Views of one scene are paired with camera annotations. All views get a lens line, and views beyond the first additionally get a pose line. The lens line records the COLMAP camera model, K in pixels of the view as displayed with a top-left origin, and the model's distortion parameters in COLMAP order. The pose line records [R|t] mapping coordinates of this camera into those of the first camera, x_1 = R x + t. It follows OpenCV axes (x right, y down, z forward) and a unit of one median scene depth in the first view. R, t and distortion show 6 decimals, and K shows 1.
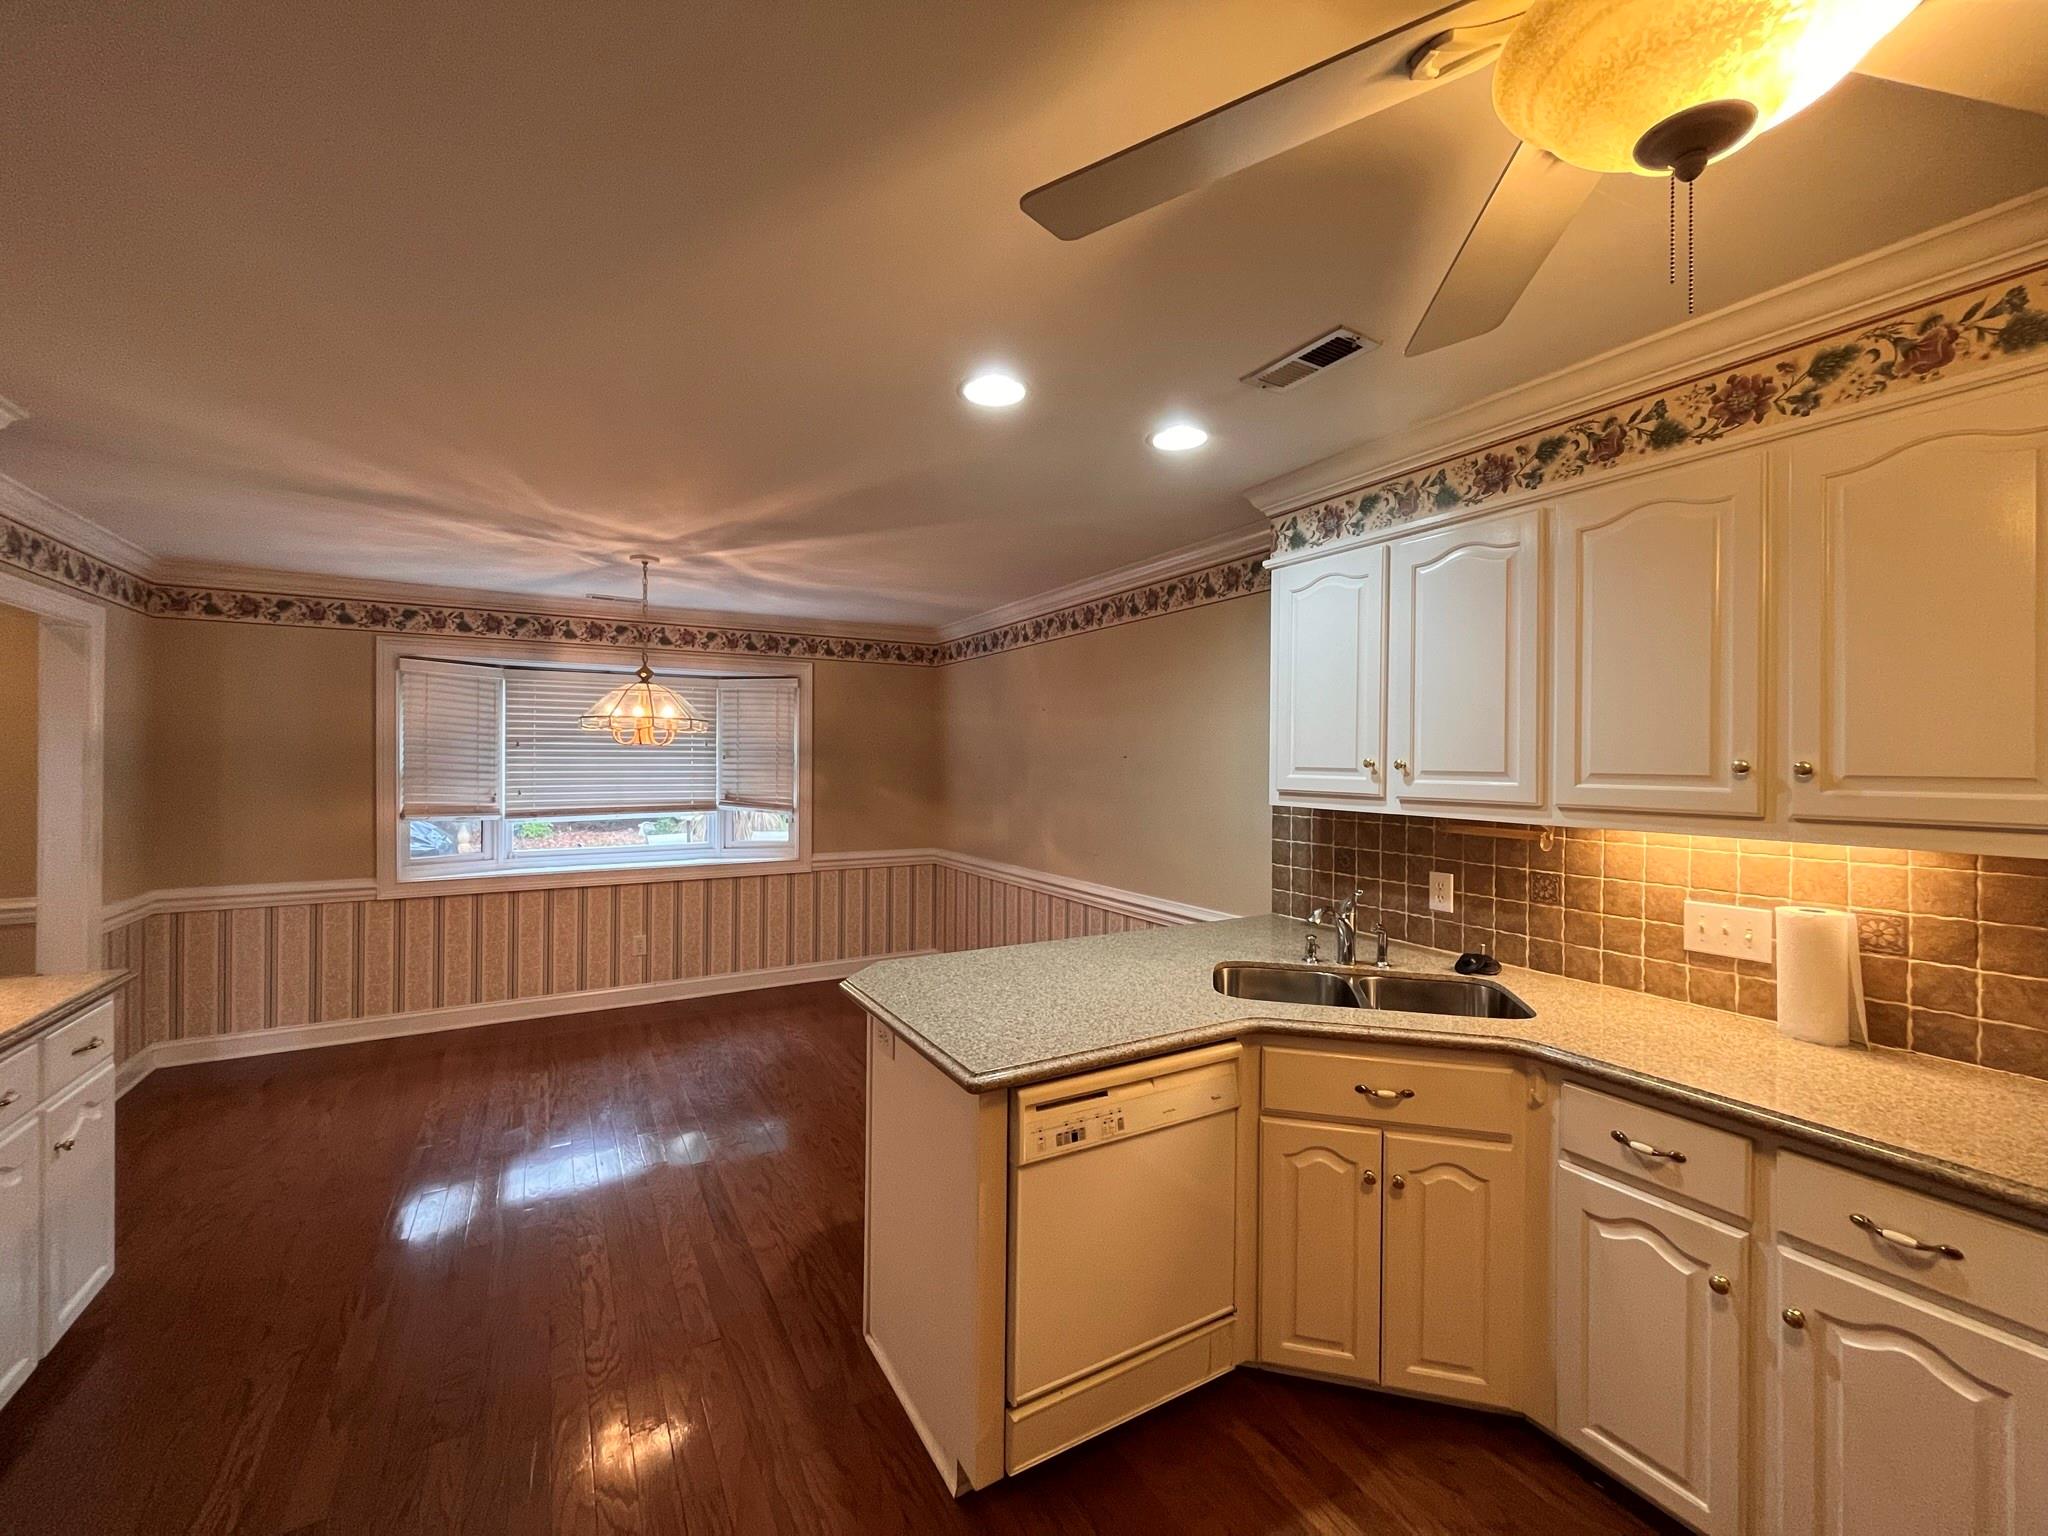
lens RADIAL K [[824.5, 0, 1020.3], [0, 824.5, 762.1], [0, 0, 1]] dist [-0.004018, 0.000146]
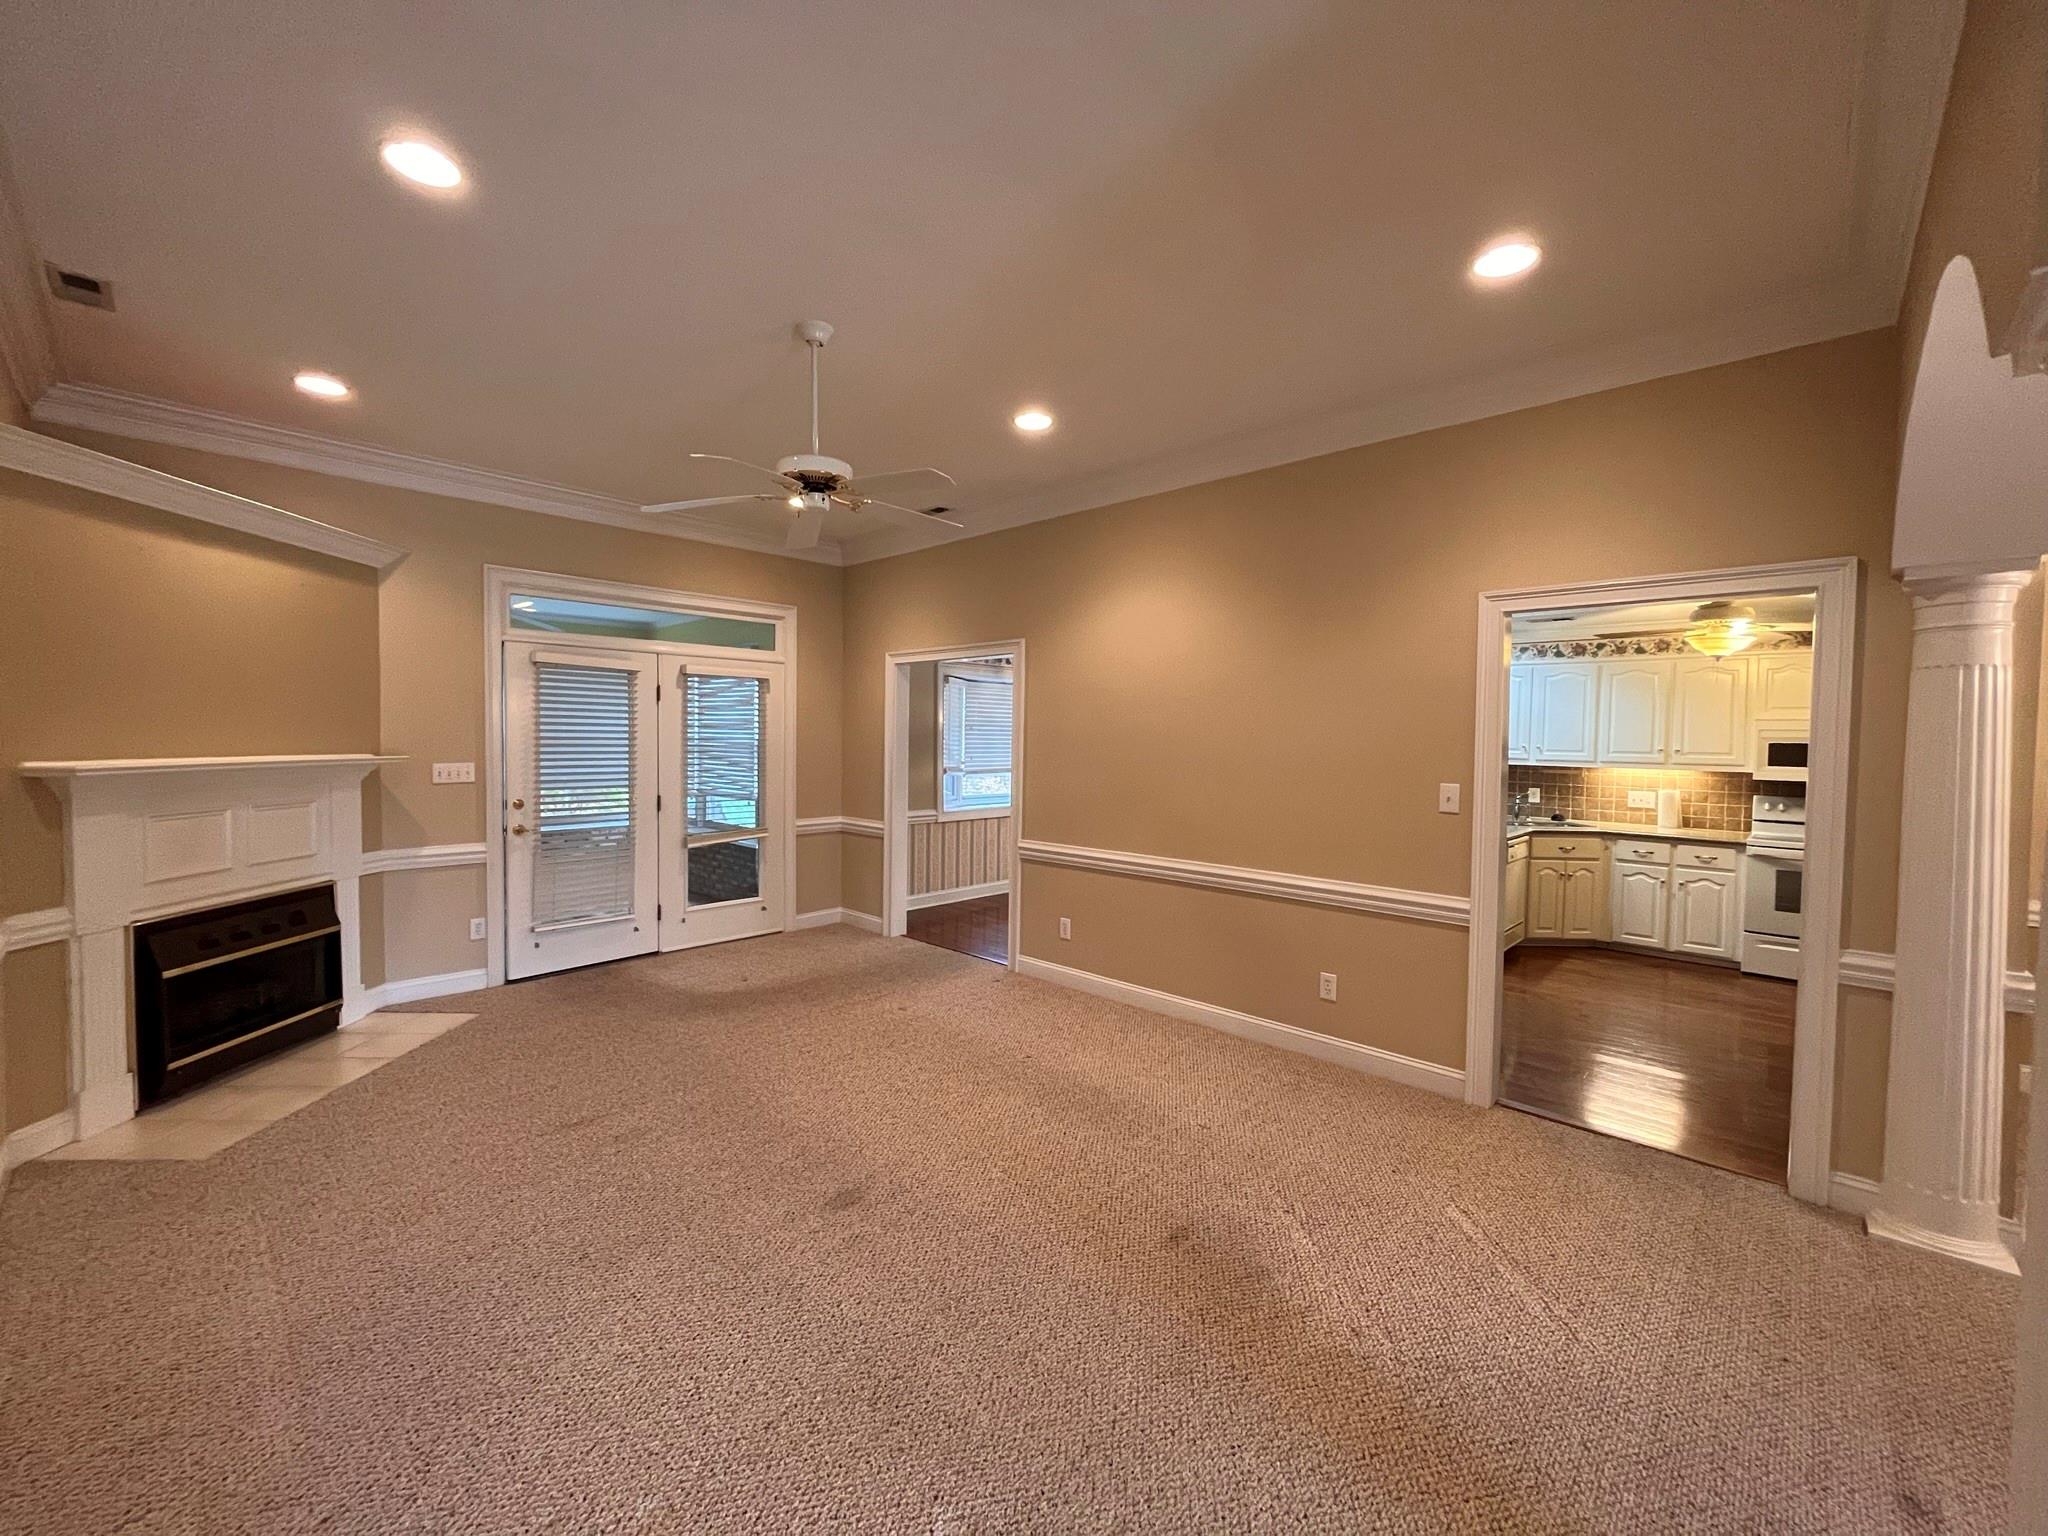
lens RADIAL K [[824.5, 0, 1022.4], [0, 824.5, 762.3], [0, 0, 1]] dist [-0.004018, 0.000146]
pose [[0.960476, 0.001138, 0.278360, -2.265691], [-0.010536, 0.999424, 0.032267, -0.020261], [-0.278163, -0.033924, 0.959935, -1.355904]]
